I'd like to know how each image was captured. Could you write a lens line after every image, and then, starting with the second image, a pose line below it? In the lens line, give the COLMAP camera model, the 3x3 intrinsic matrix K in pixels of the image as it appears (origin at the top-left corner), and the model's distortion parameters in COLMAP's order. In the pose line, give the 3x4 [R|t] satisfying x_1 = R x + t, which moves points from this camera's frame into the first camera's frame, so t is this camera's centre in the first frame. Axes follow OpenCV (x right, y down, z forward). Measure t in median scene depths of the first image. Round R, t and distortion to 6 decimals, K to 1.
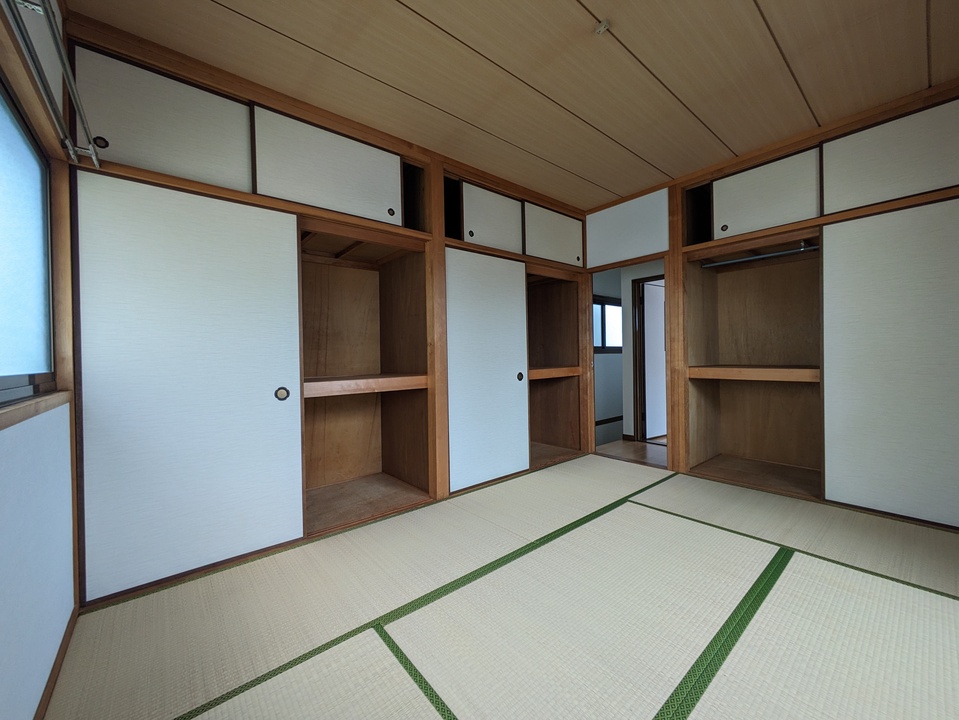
lens RADIAL K [[377.2, 0, 479.3], [0, 377.2, 356.2], [0, 0, 1]] dist [-0.000714, 0.000322]
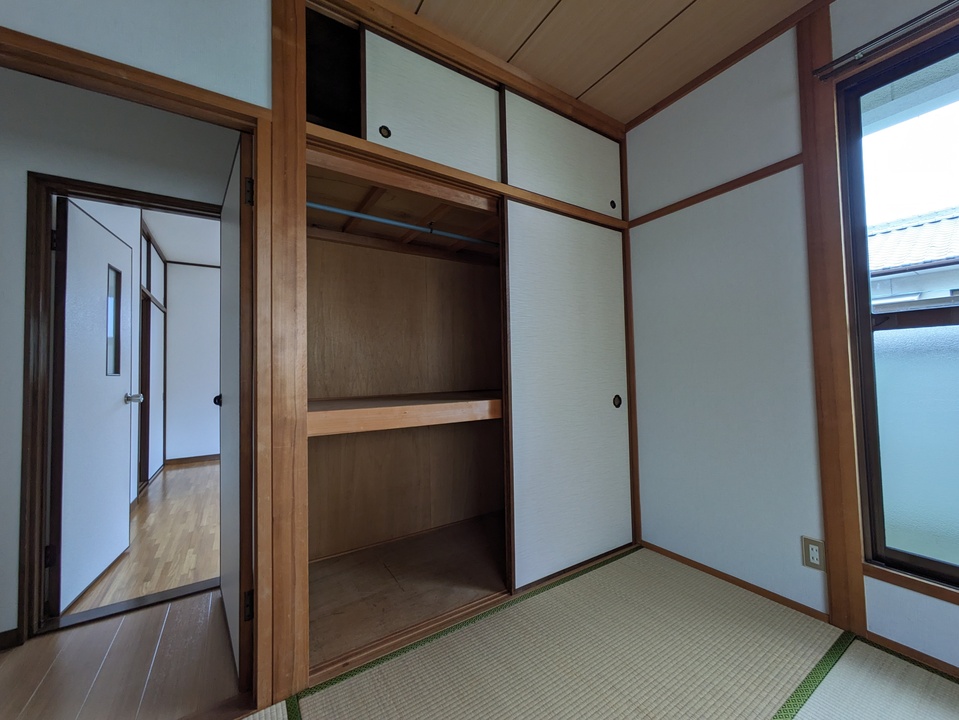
lens RADIAL K [[377.2, 0, 482.0], [0, 377.2, 358.8], [0, 0, 1]] dist [-0.000714, 0.000322]
pose [[0.123822, 0.048846, 0.991102, 0.191807], [0.018151, 0.998509, -0.051479, -0.005209], [-0.992138, 0.024364, 0.122750, 0.884644]]
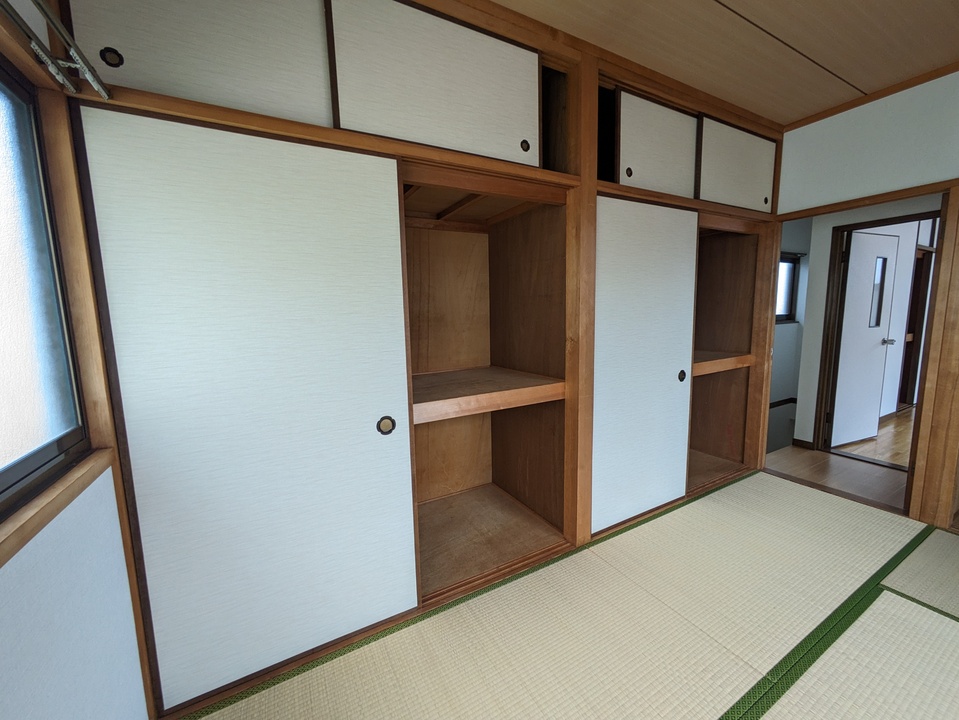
lens RADIAL K [[377.2, 0, 477.6], [0, 377.2, 356.1], [0, 0, 1]] dist [-0.000714, 0.000322]
pose [[0.980621, 0.020615, -0.194828, -0.162432], [0.003734, 0.992301, 0.123792, -0.088314], [0.195880, -0.122120, 0.972994, 0.266343]]
